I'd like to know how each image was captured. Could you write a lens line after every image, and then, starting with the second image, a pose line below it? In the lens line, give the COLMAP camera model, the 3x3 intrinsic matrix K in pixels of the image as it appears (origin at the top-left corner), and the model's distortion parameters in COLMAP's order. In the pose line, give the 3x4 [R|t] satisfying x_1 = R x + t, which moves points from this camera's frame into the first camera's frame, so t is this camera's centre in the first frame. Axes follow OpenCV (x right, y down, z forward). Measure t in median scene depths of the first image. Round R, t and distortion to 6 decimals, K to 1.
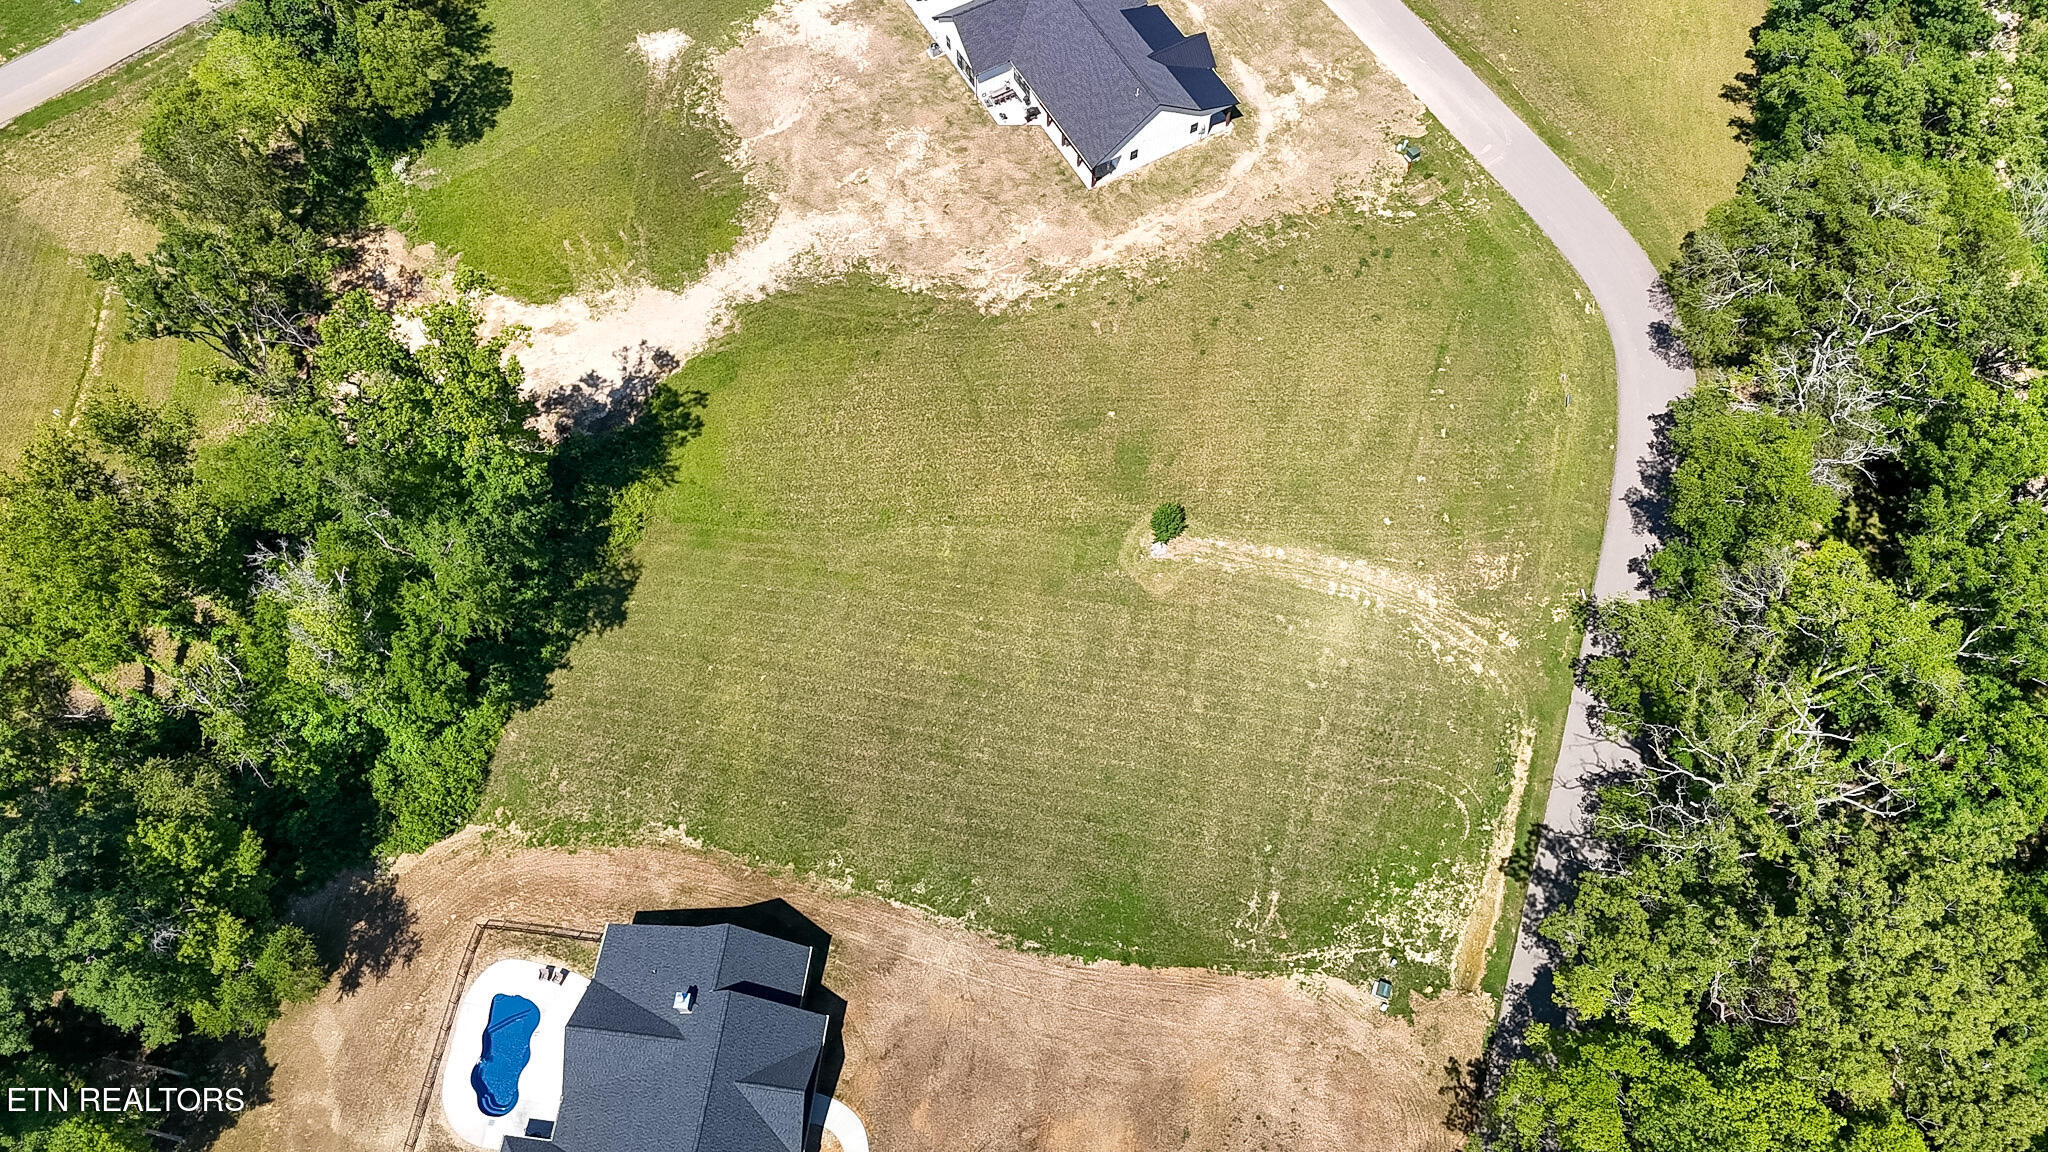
lens RADIAL K [[1501.6, 0, 1025.2], [0, 1501.6, 562.0], [0, 0, 1]] dist [0.085364, -0.081517]
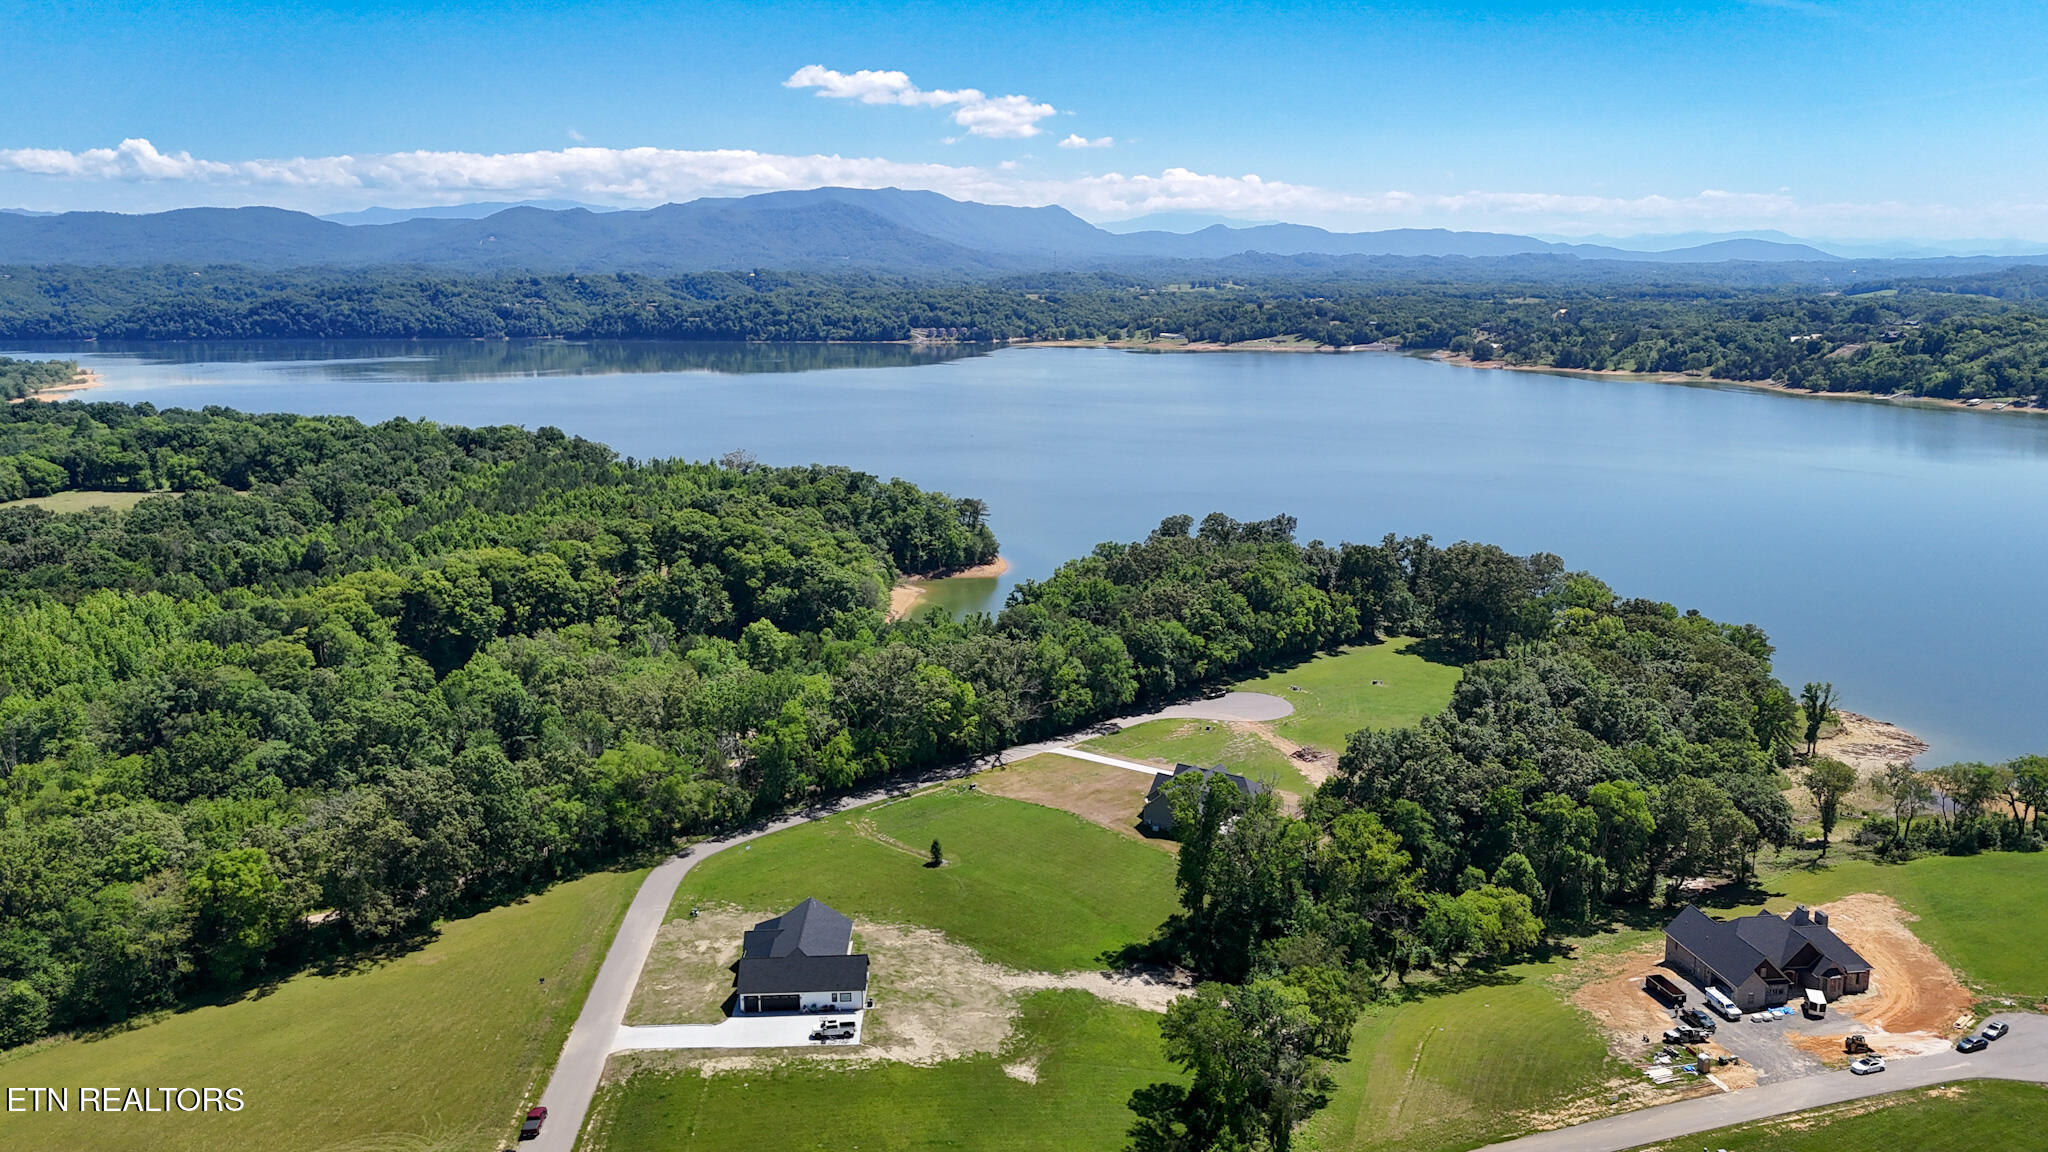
lens RADIAL K [[1501.5, 0, 1019.7], [0, 1501.5, 575.4], [0, 0, 1]] dist [0.089922, -0.090577]
pose [[-0.882901, -0.086082, 0.461602, -0.966580], [0.421393, 0.288441, 0.859784, -1.922067], [-0.207157, 0.953620, -0.218390, 0.996035]]
